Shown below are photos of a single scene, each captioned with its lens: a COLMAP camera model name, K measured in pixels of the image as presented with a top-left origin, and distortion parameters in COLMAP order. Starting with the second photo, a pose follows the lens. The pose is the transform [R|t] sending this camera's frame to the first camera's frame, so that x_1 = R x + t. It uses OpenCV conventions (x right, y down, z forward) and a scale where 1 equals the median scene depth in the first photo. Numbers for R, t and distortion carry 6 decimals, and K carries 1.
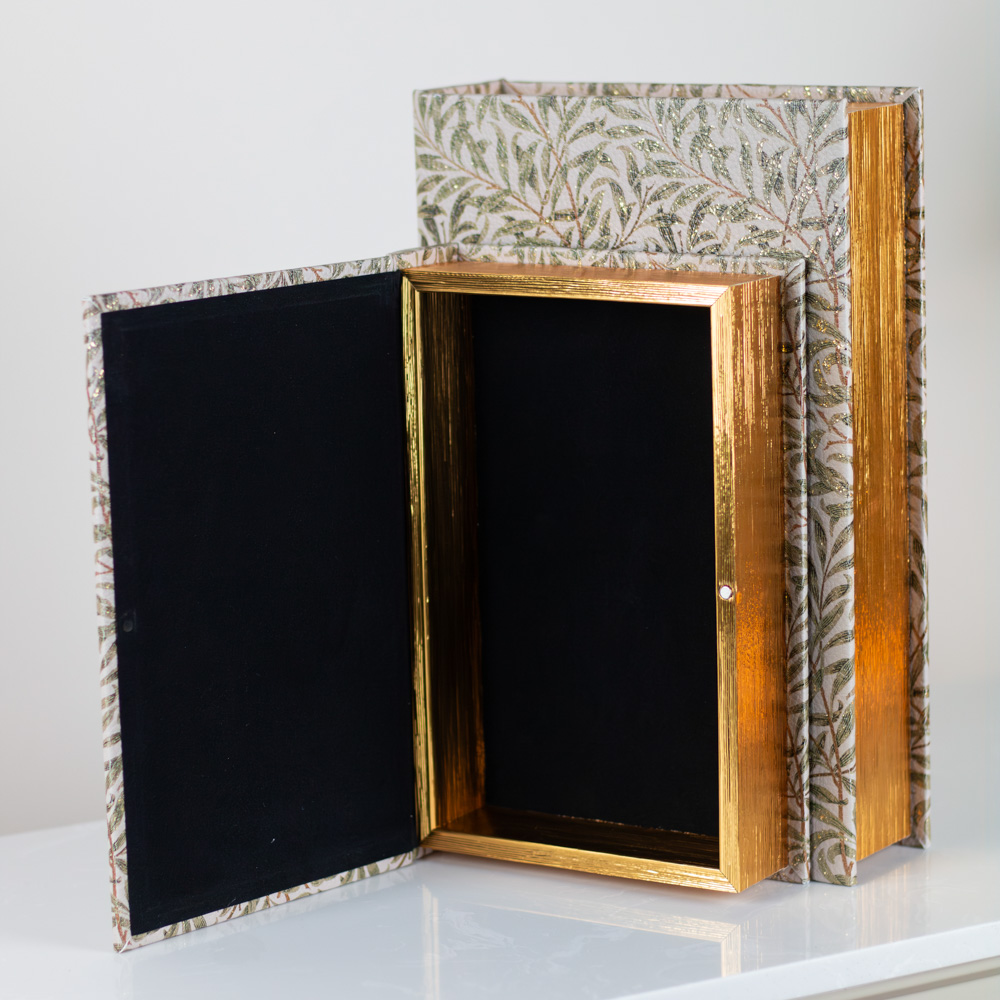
lens RADIAL K [[3648.8, 0, 500.5], [0, 3648.8, 498.1], [0, 0, 1]] dist [-0.091929, 0.000000]
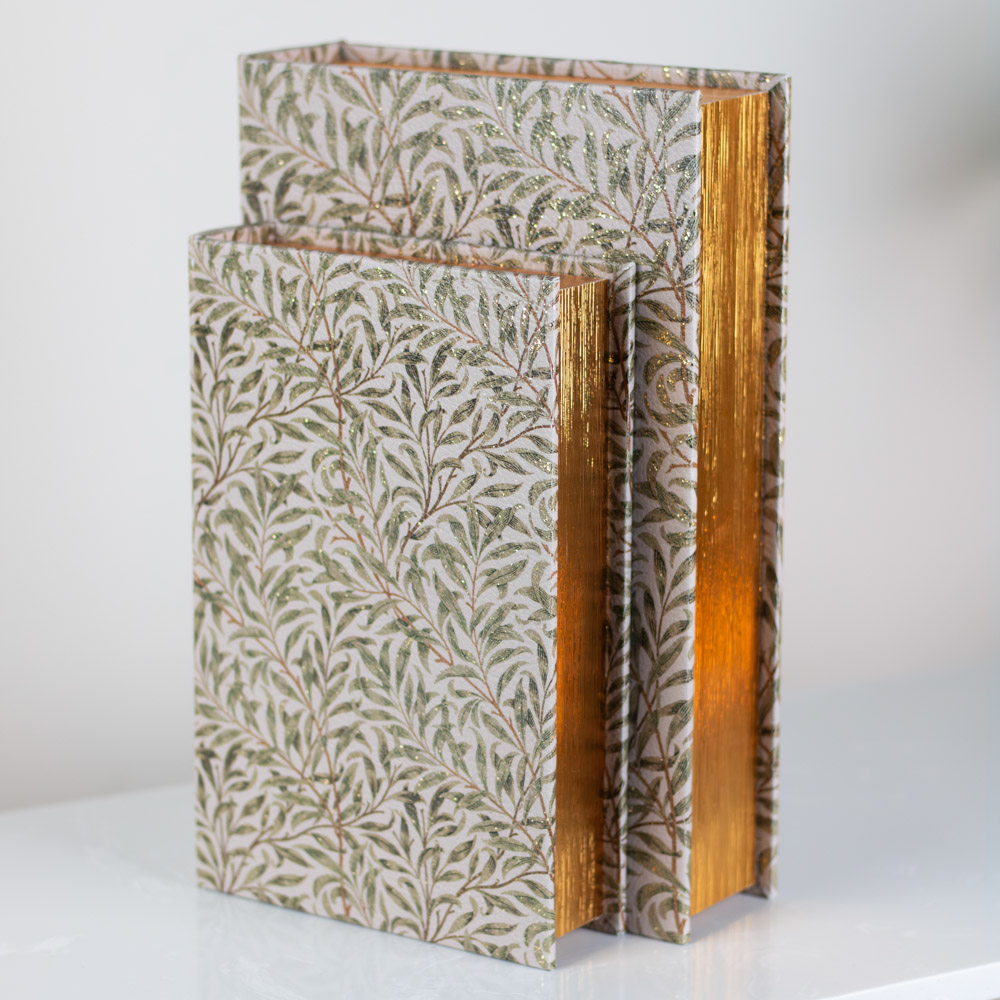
lens RADIAL K [[3648.8, 0, 499.5], [0, 3648.8, 502.1], [0, 0, 1]] dist [-0.091929, 0.000000]
pose [[0.999505, 0.030553, 0.007480, 0.039494], [-0.030843, 0.998627, 0.042346, -0.042195], [-0.006176, -0.042556, 0.999075, 0.086579]]
